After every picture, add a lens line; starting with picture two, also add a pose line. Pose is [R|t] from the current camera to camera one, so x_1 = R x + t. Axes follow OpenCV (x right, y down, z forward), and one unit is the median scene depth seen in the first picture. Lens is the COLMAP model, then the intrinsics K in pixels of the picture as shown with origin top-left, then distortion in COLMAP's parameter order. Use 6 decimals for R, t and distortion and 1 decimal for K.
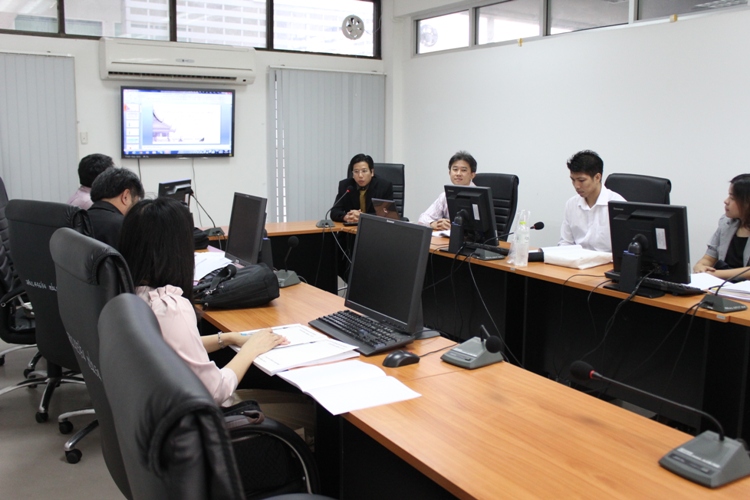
lens RADIAL K [[730.2, 0, 374.6], [0, 730.2, 245.6], [0, 0, 1]] dist [-0.108550, 0.000000]
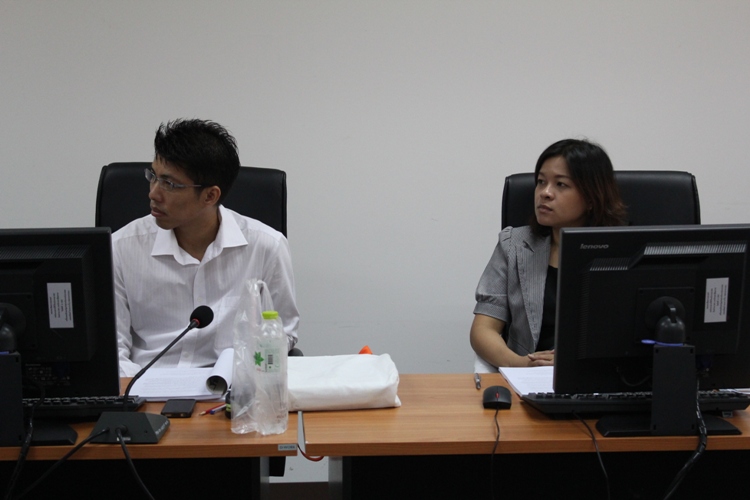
lens RADIAL K [[1366.5, 0, 374.0], [0, 1366.5, 248.4], [0, 0, 1]] dist [0.044131, 0.000000]
pose [[0.447538, -0.103330, 0.888275, -0.349463], [0.124704, 0.990808, 0.052428, -0.086180], [-0.885527, 0.087308, 0.456310, 0.590723]]
